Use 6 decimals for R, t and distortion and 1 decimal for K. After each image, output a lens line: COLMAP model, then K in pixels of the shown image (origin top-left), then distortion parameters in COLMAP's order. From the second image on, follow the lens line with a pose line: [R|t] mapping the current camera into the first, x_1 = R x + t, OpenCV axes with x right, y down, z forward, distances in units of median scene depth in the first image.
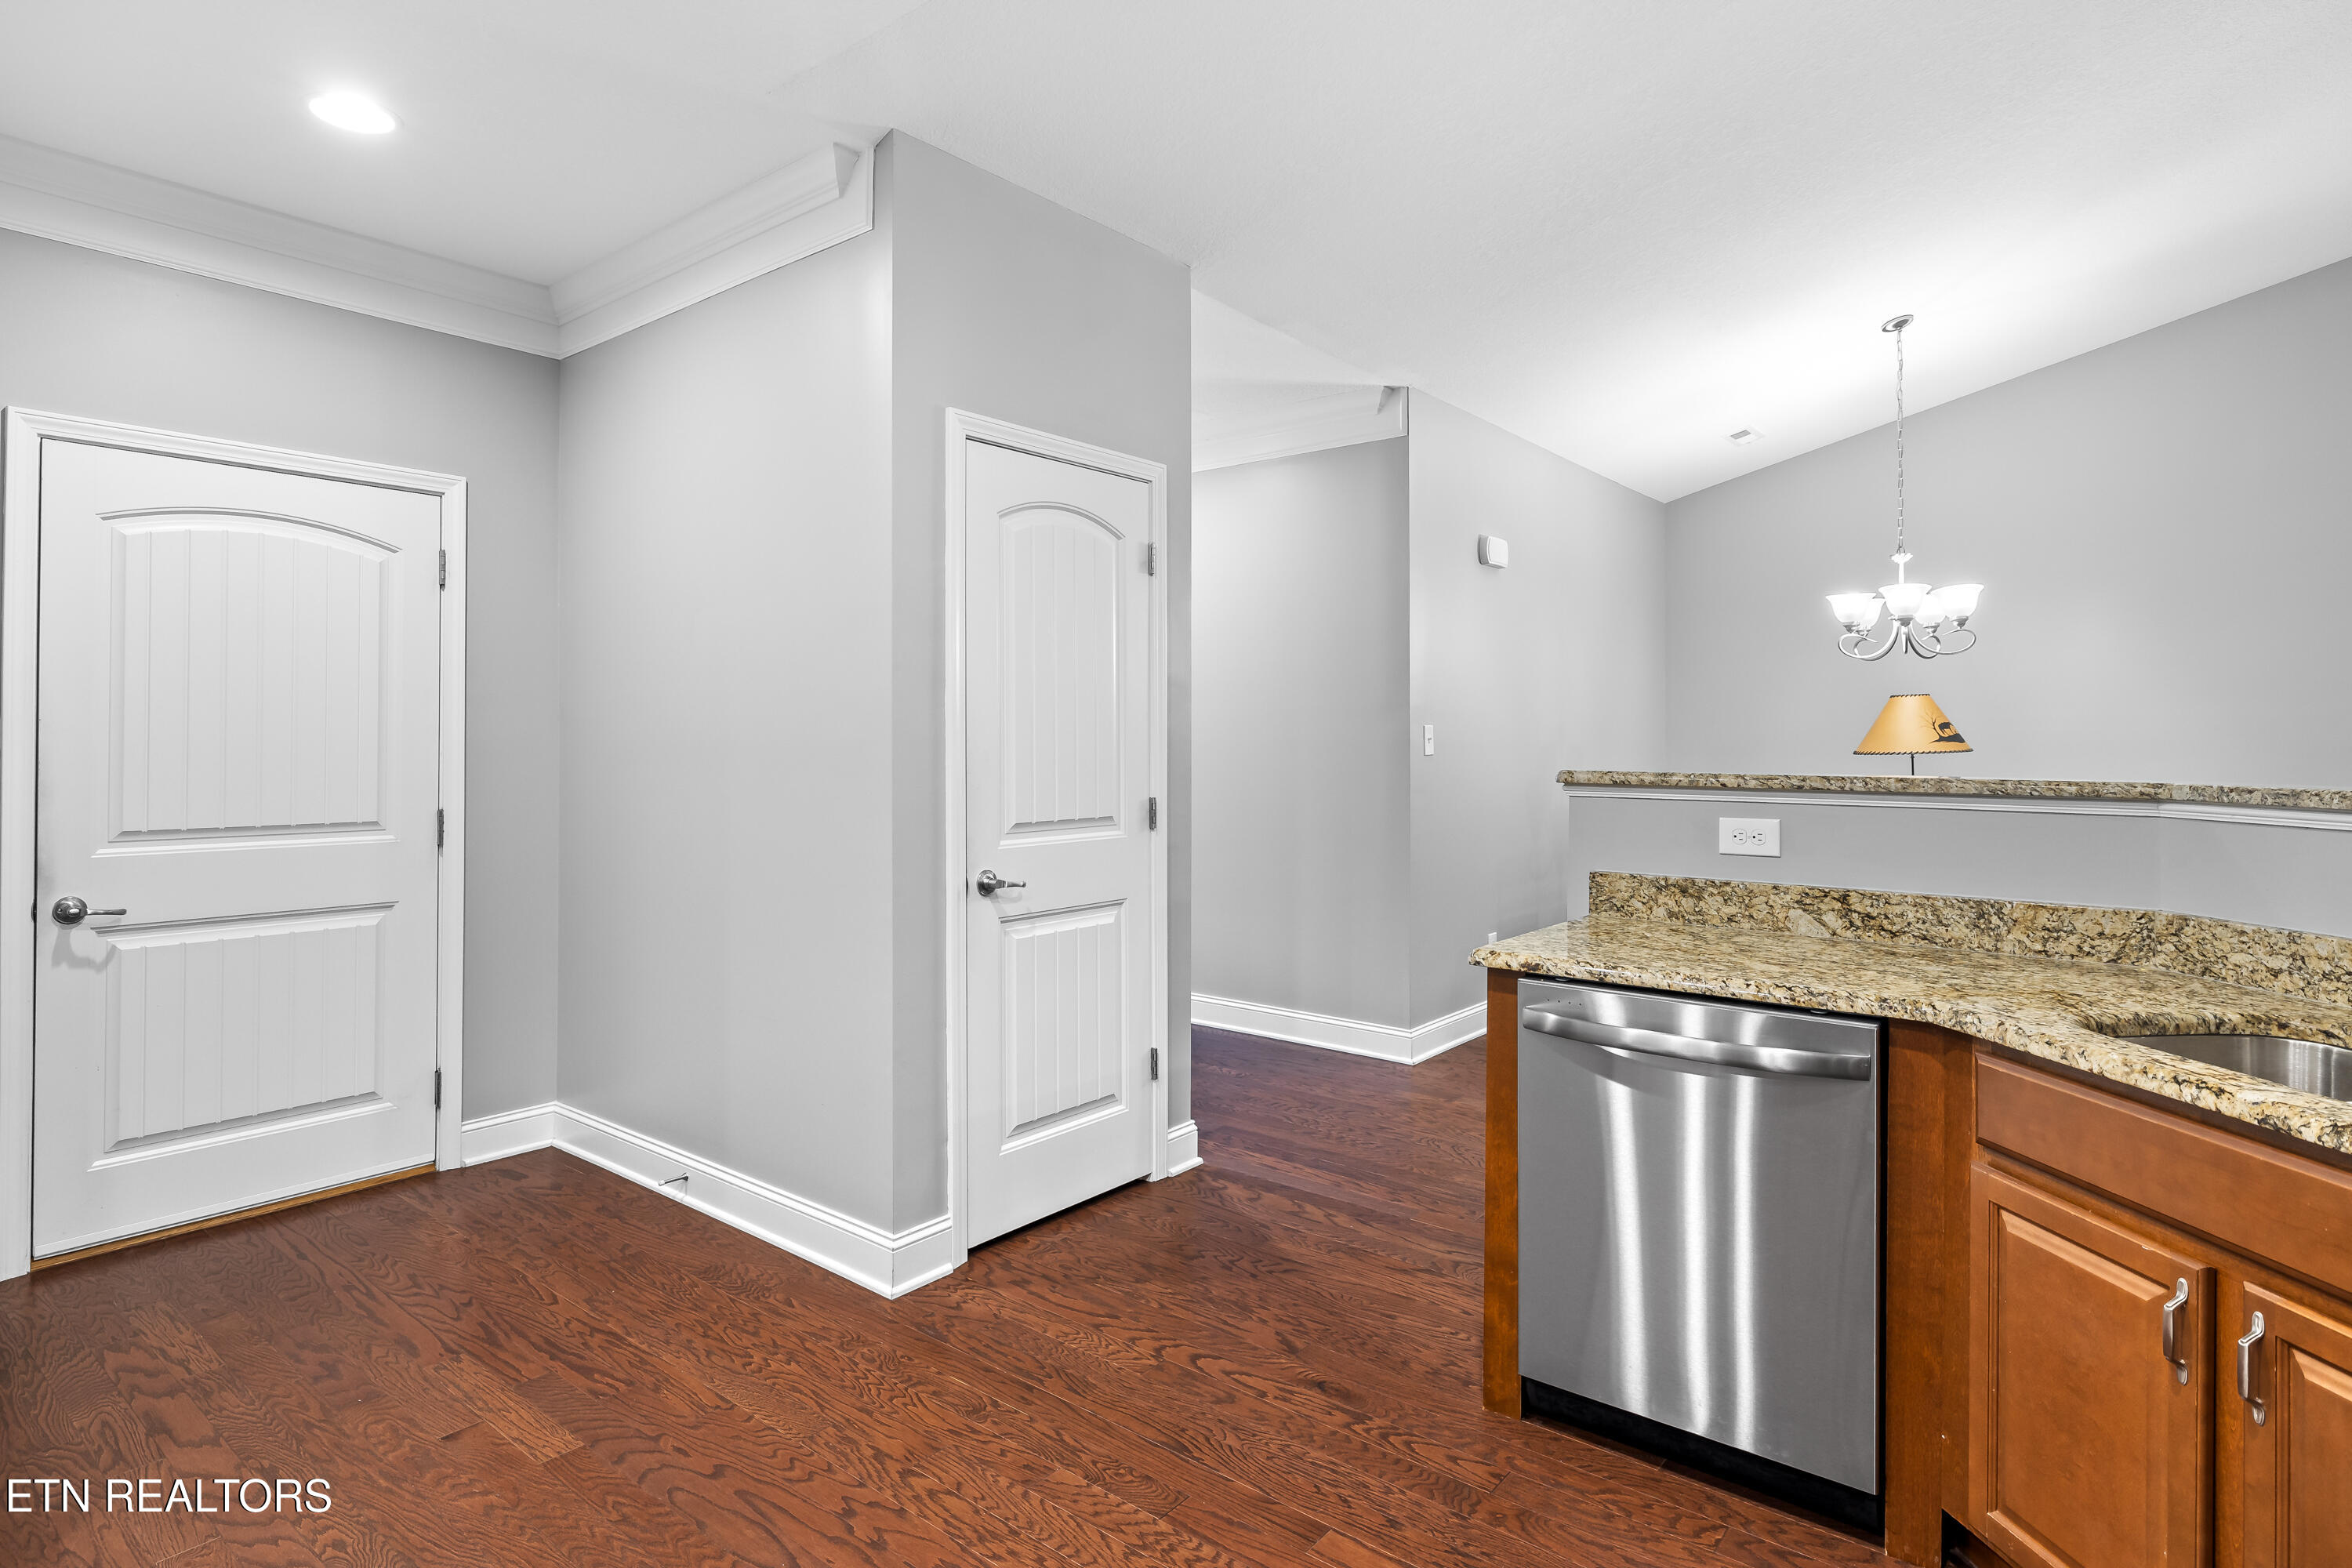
lens RADIAL K [[1236.8, 0, 1178.1], [0, 1236.8, 750.8], [0, 0, 1]] dist [0.000553, 0.000175]
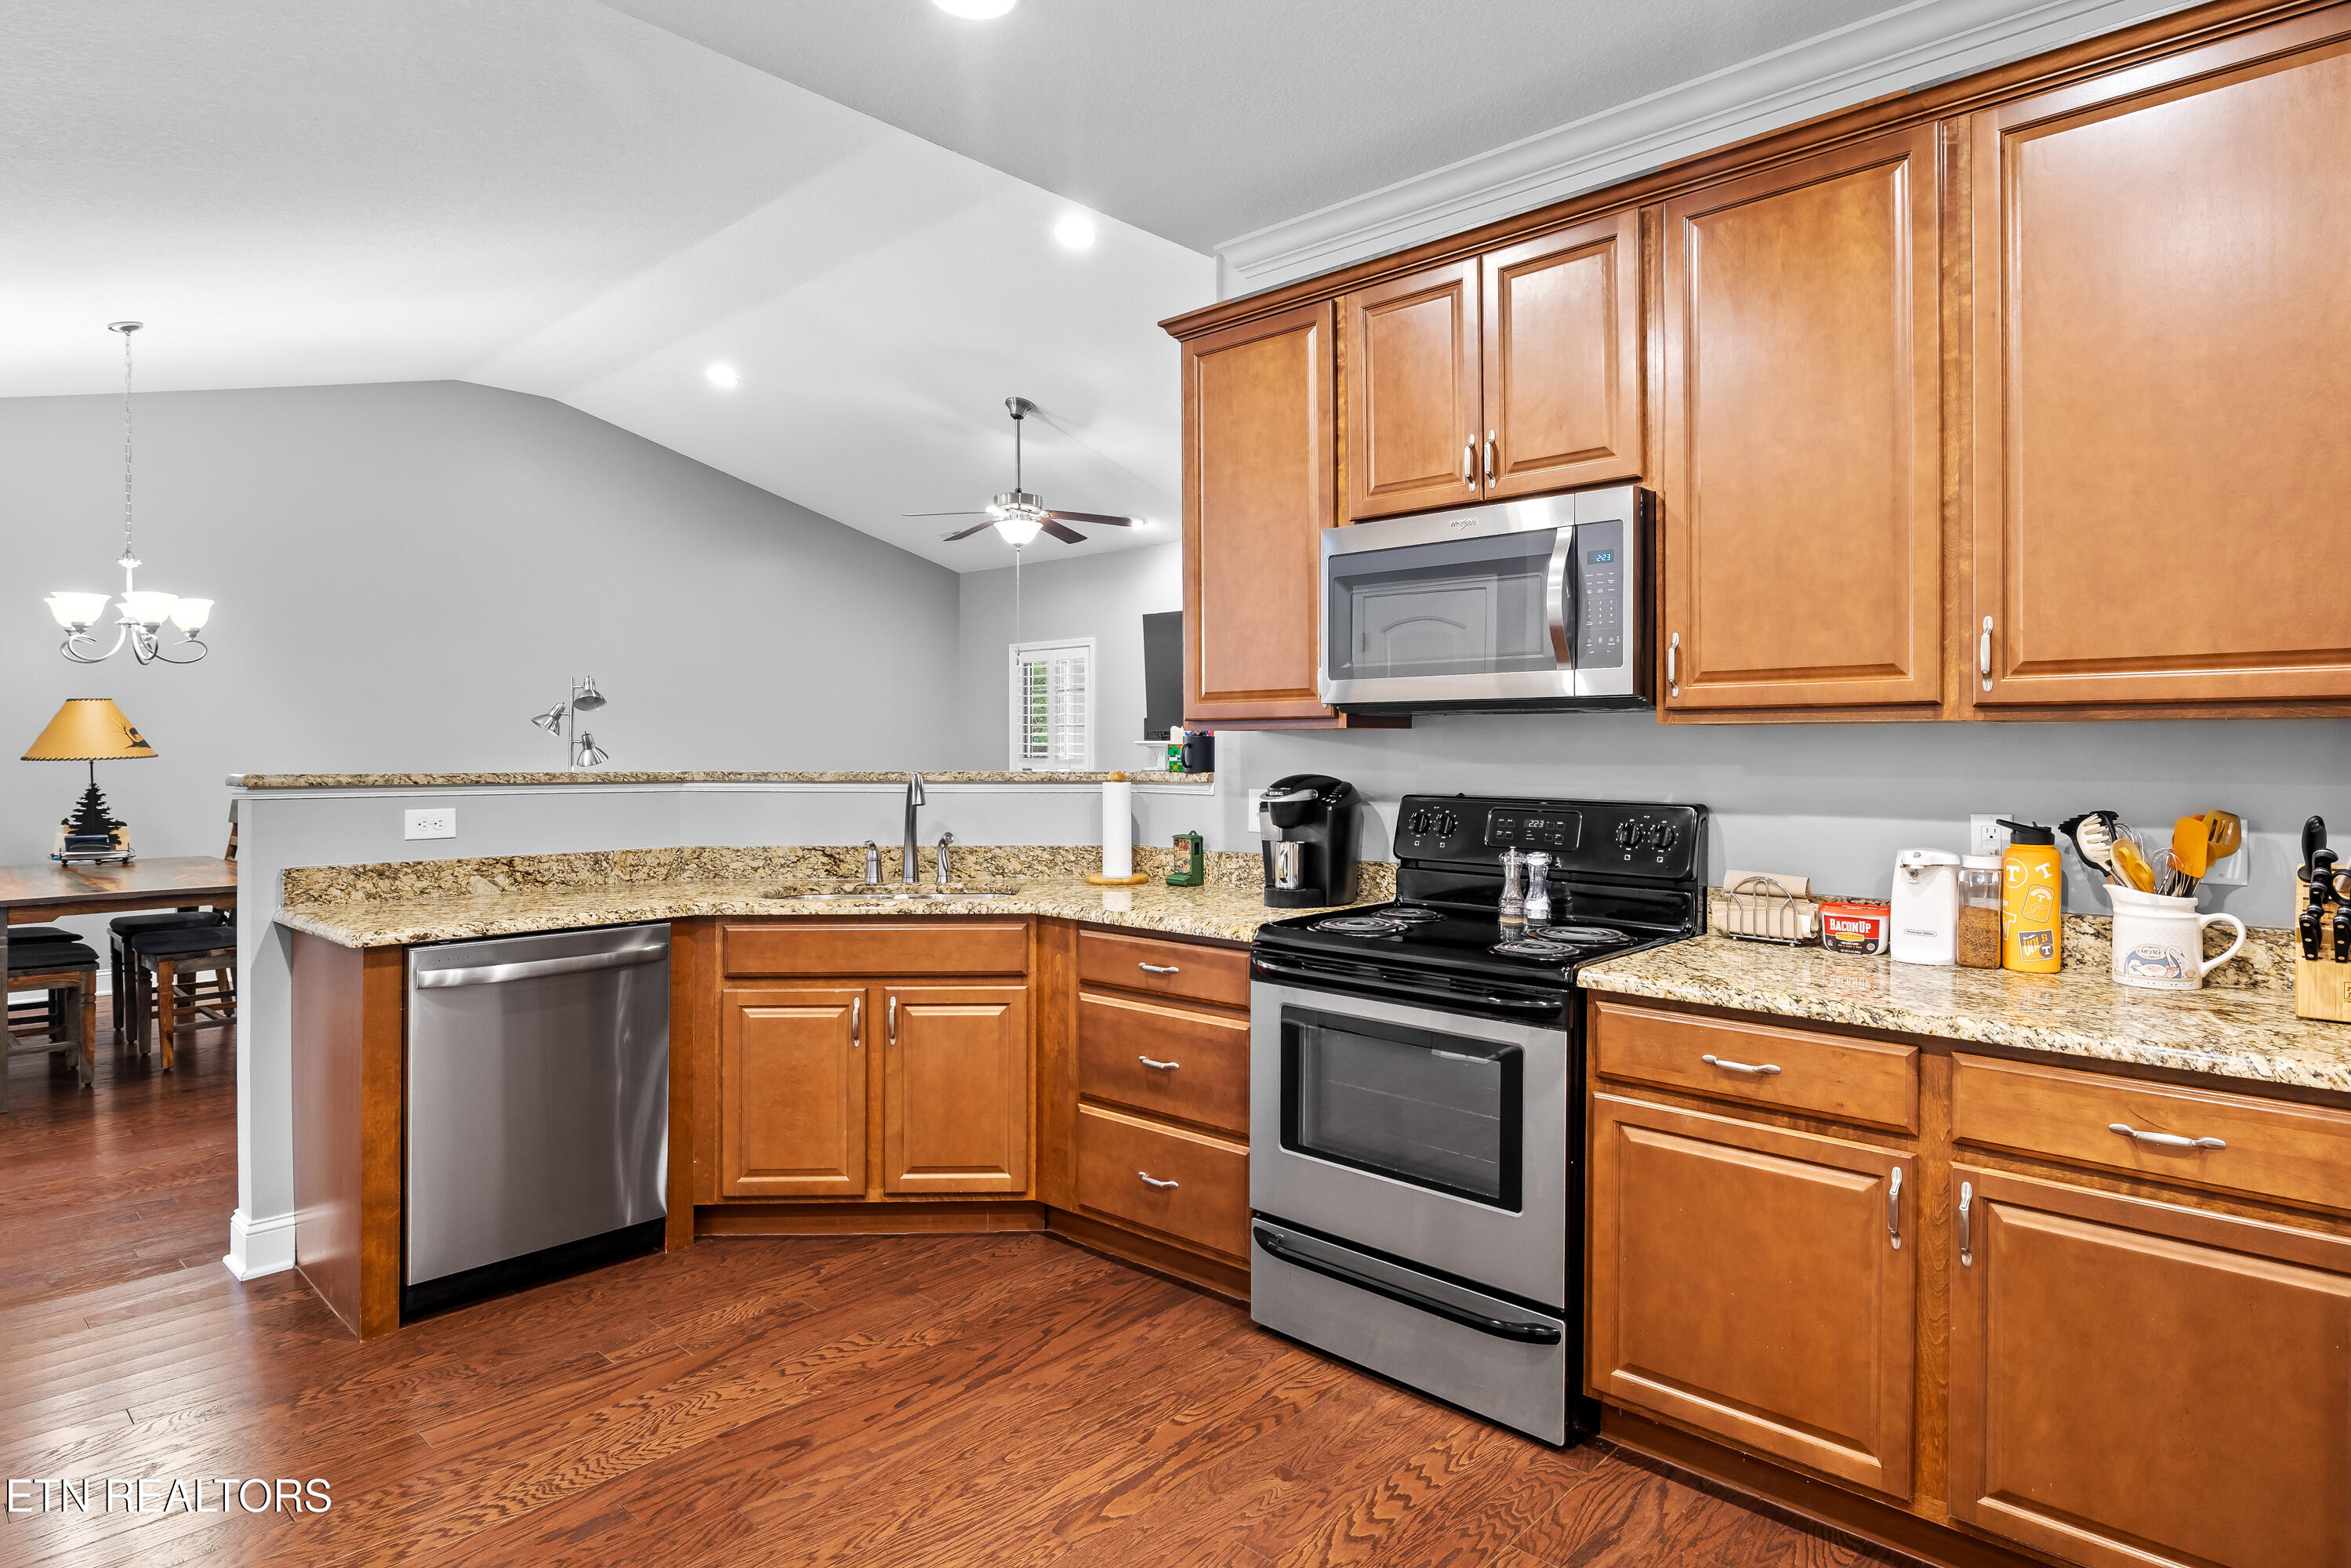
lens RADIAL K [[1291.4, 0, 1170.5], [0, 1291.4, 753.1], [0, 0, 1]] dist [0.000738, 0.000352]
pose [[0.078237, -0.005083, 0.996922, -0.902092], [0.007451, 0.999962, 0.004514, -0.001999], [-0.996907, 0.007075, 0.078272, 0.185206]]
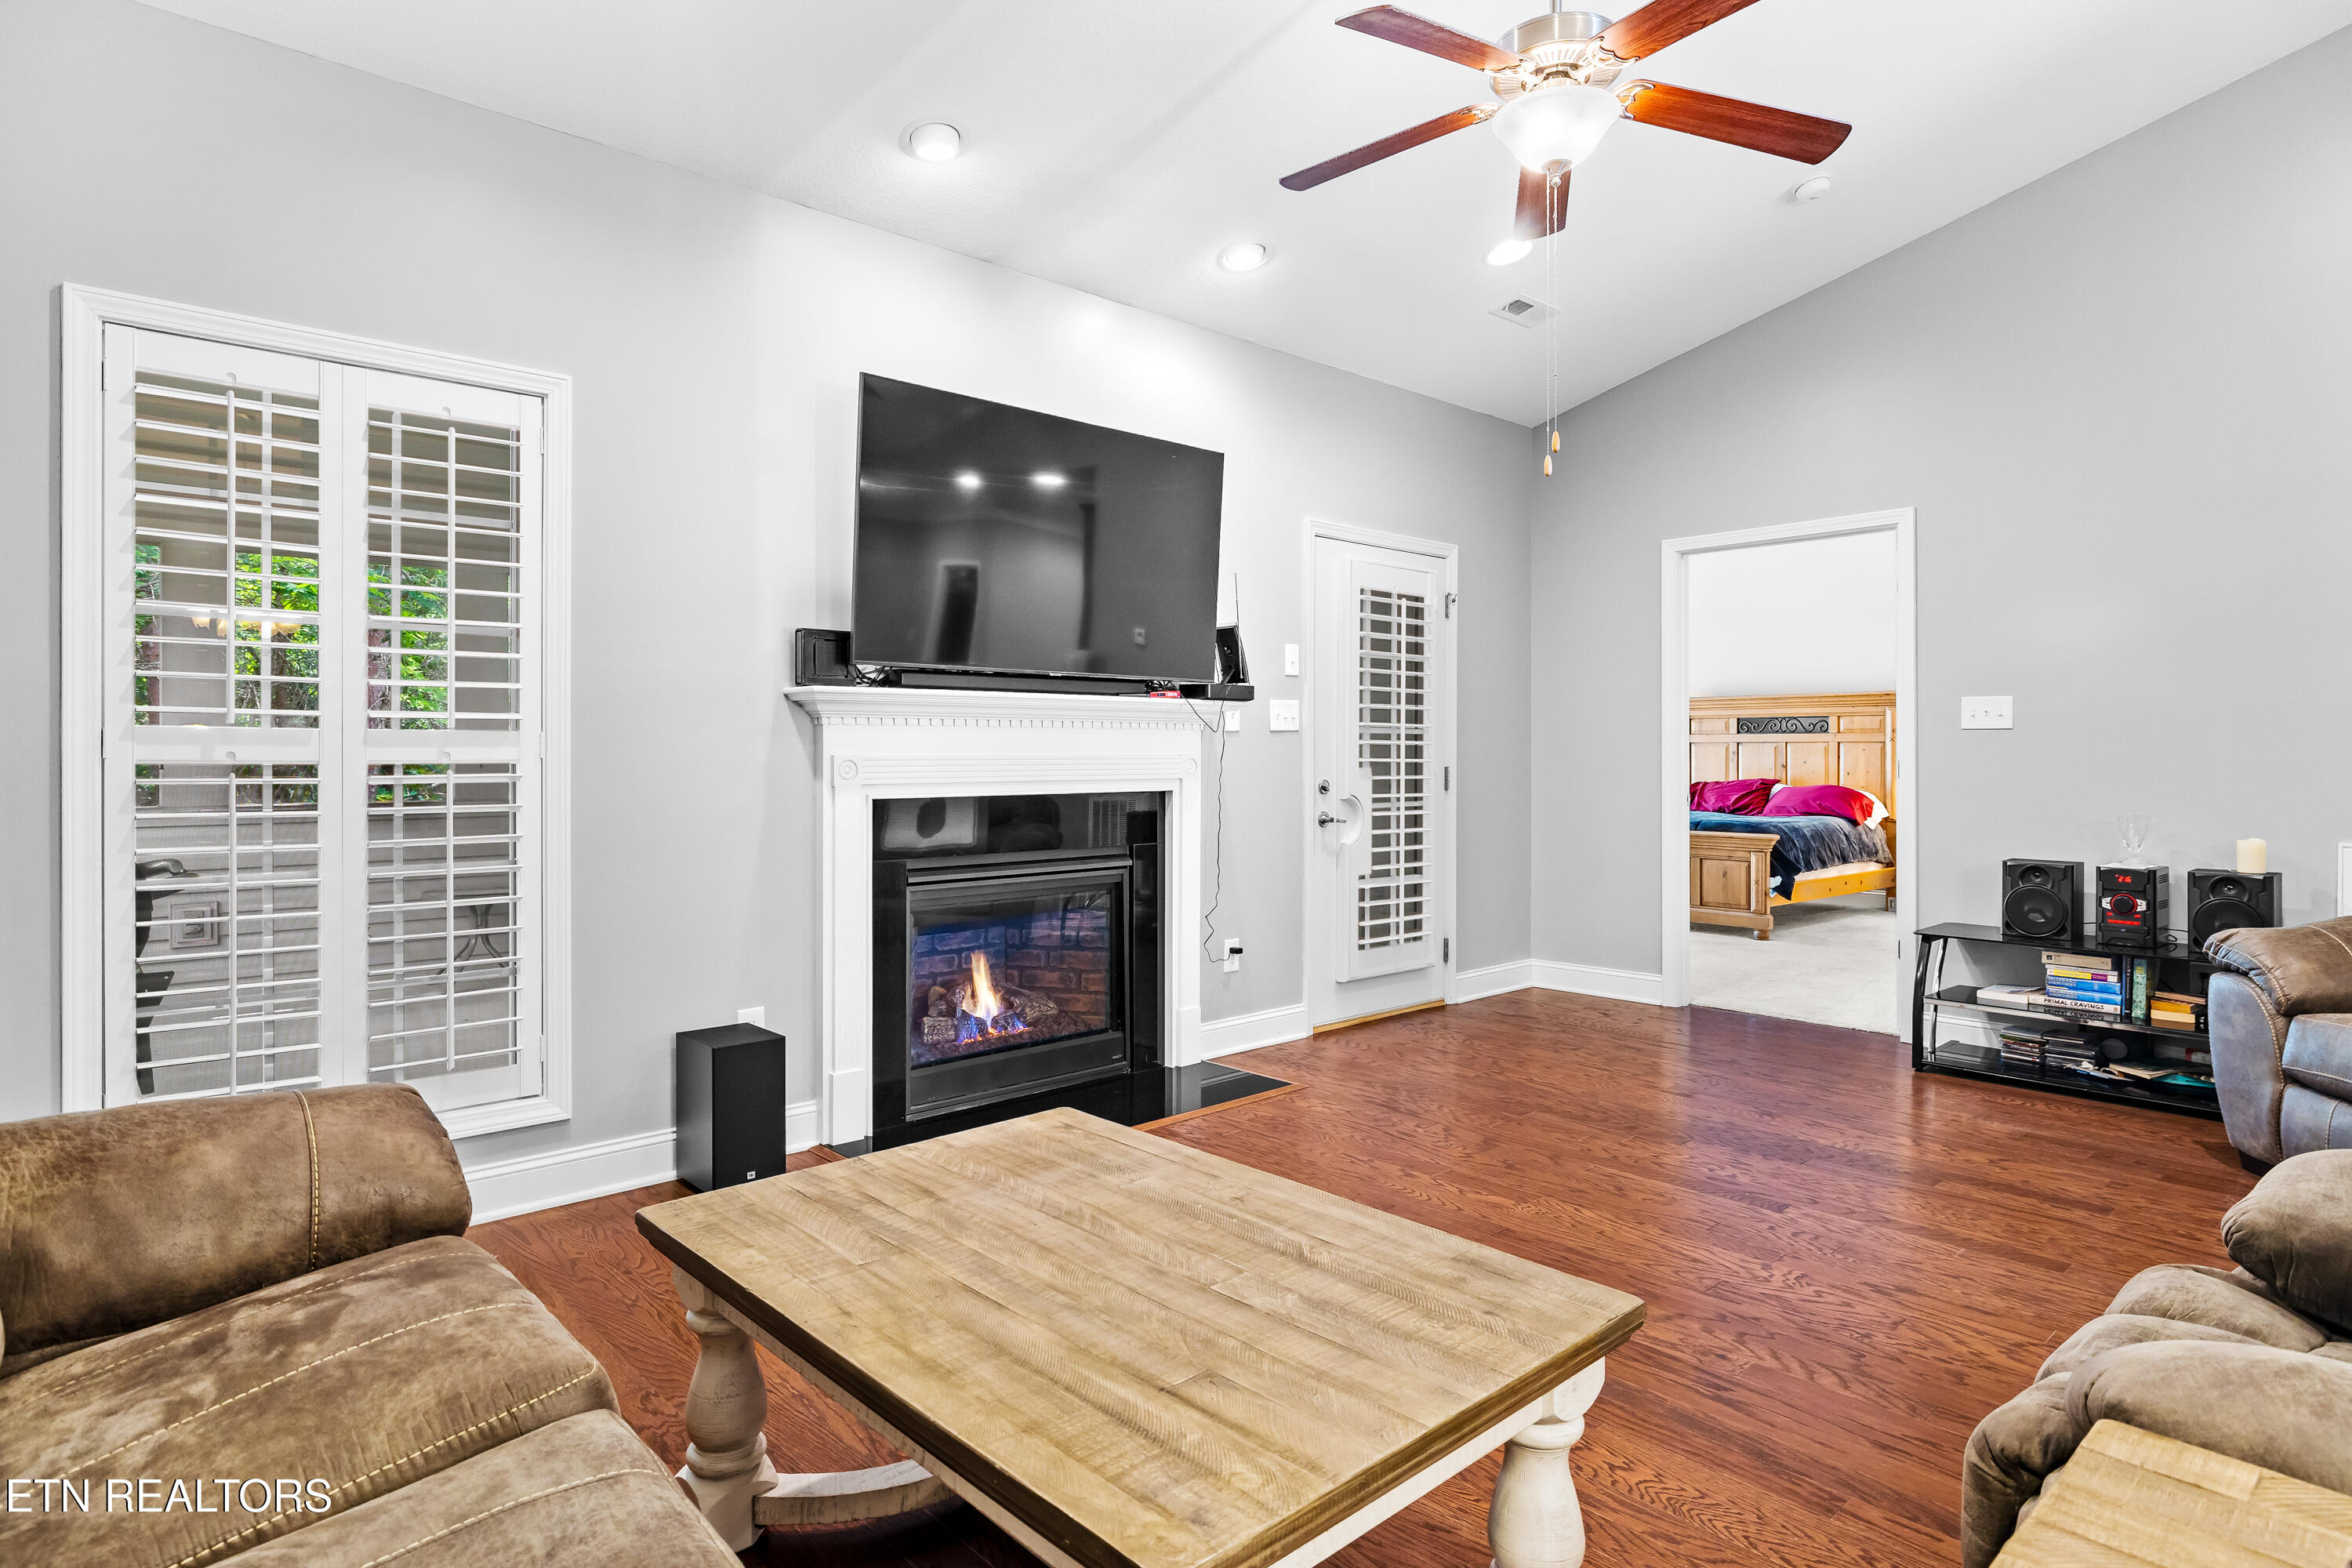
lens RADIAL K [[1281.5, 0, 1164.1], [0, 1281.5, 757.0], [0, 0, 1]] dist [-0.002663, 0.000253]
pose [[-0.987779, -0.000066, 0.155863, 2.377159], [0.001798, 0.999929, 0.011819, 0.047138], [-0.155852, 0.011955, -0.987708, 2.061819]]
